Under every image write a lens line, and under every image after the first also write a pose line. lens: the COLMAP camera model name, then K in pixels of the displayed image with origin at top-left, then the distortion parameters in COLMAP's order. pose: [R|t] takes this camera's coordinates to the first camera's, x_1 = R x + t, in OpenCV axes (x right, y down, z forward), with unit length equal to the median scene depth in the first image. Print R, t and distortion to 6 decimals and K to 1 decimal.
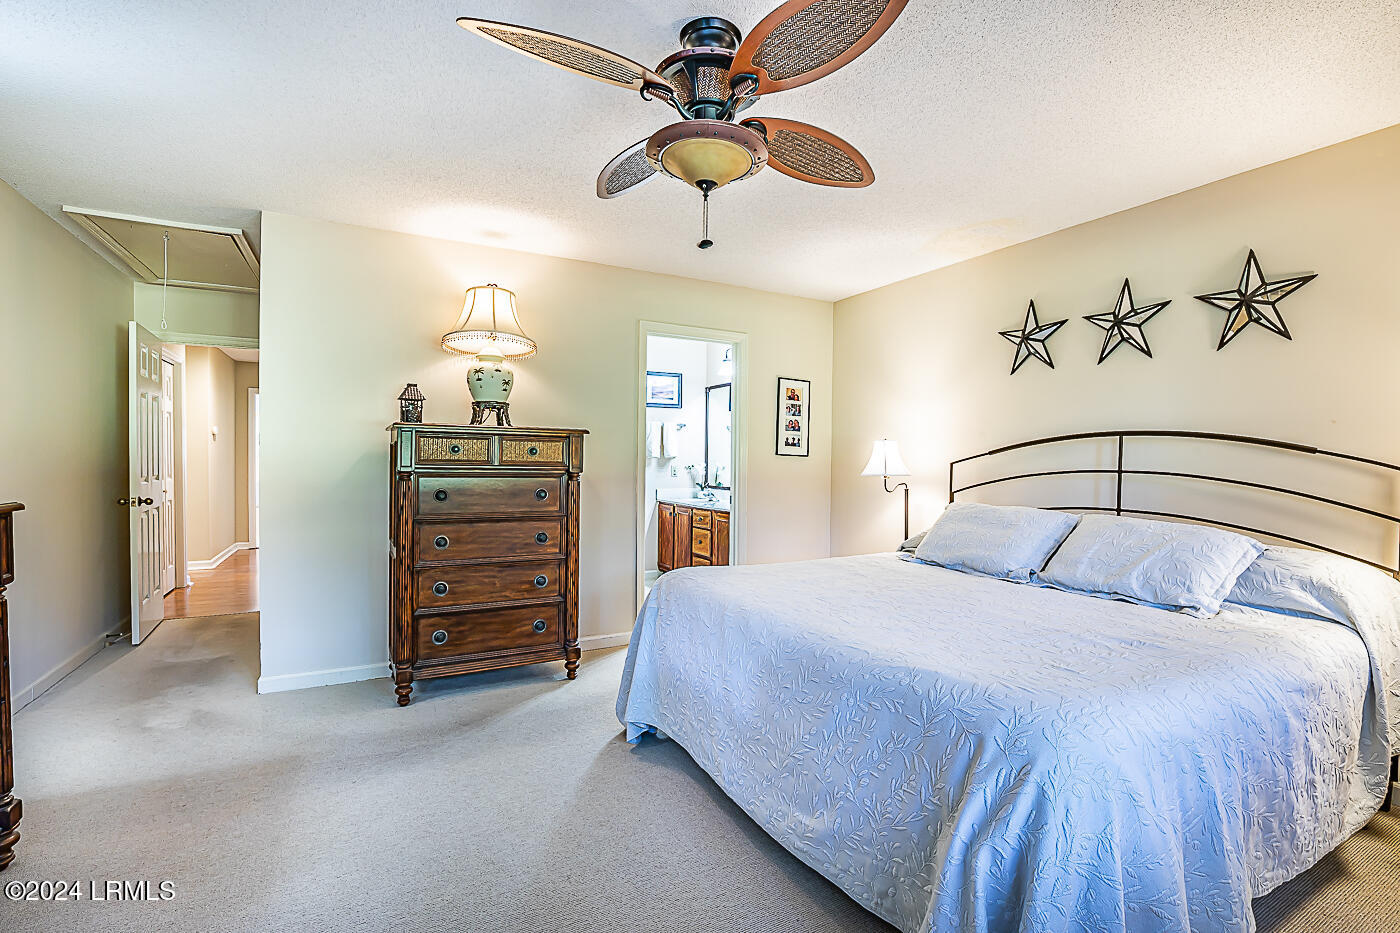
lens RADIAL K [[651.9, 0, 710.6], [0, 651.9, 470.1], [0, 0, 1]] dist [-0.022724, 0.000363]
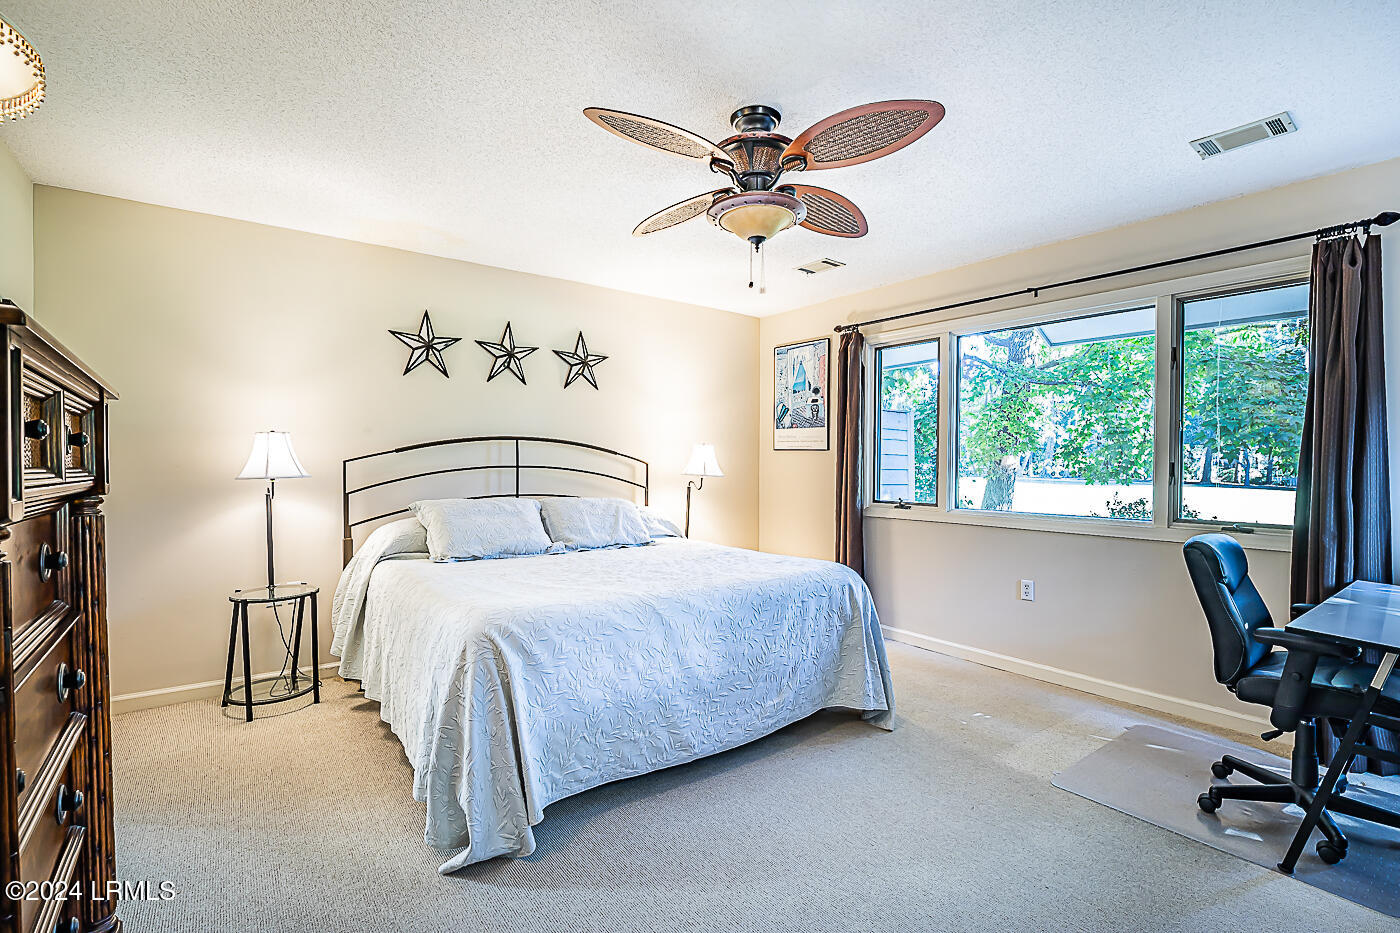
lens RADIAL K [[651.9, 0, 710.6], [0, 651.9, 470.1], [0, 0, 1]] dist [-0.022724, 0.000363]
pose [[-0.160364, -0.025088, 0.986739, -0.774146], [0.007797, 0.999614, 0.026683, -0.023460], [-0.987027, 0.011973, -0.160107, 0.823128]]
